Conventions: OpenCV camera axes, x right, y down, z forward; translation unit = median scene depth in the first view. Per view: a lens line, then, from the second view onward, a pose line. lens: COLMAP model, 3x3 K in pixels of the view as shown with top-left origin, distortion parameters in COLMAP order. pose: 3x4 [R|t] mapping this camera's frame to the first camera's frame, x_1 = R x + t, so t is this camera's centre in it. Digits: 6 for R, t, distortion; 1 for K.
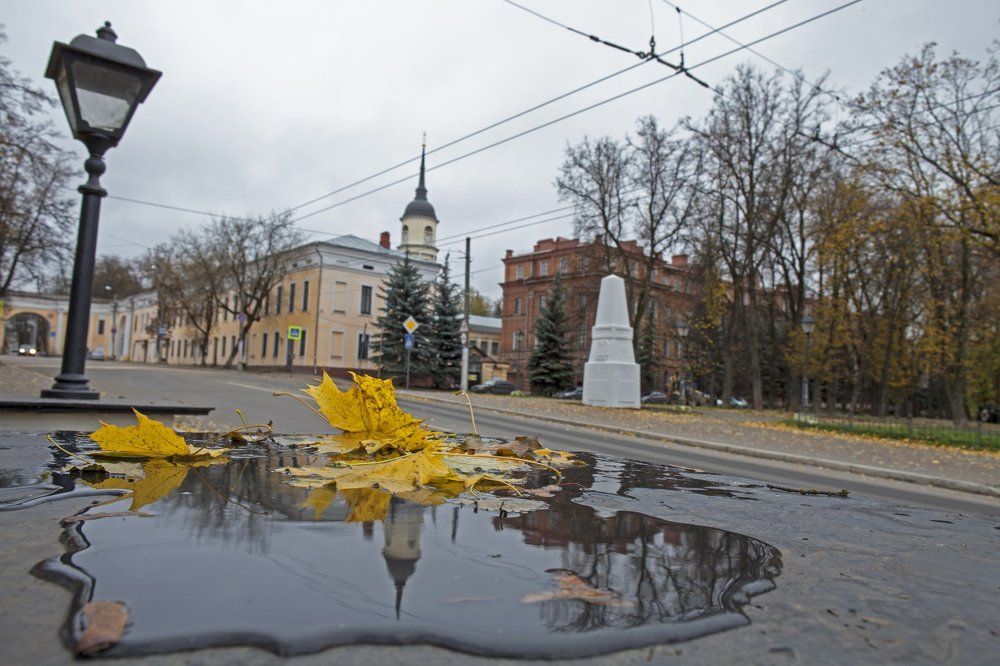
lens RADIAL K [[689.7, 0, 500.0], [0, 689.7, 333.0], [0, 0, 1]] dist [-0.067723, 0.076592]
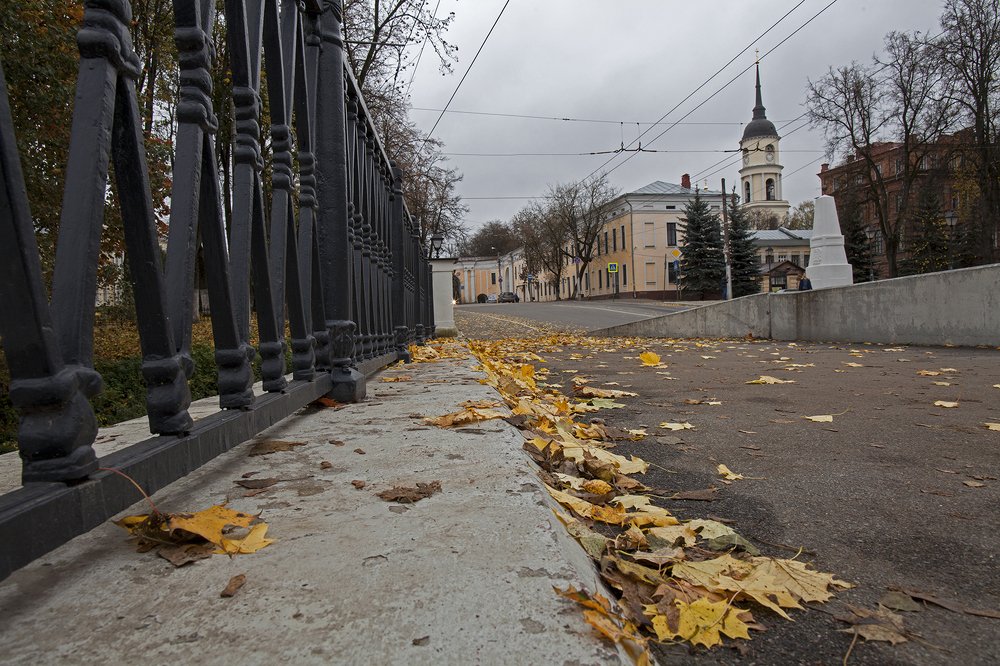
lens RADIAL K [[689.7, 0, 500.0], [0, 689.7, 333.0], [0, 0, 1]] dist [-0.067723, 0.076592]
pose [[0.855653, -0.061722, -0.513857, 0.162497], [0.113372, 0.991102, 0.069735, 0.006415], [0.504980, -0.117926, 0.855037, -0.221430]]
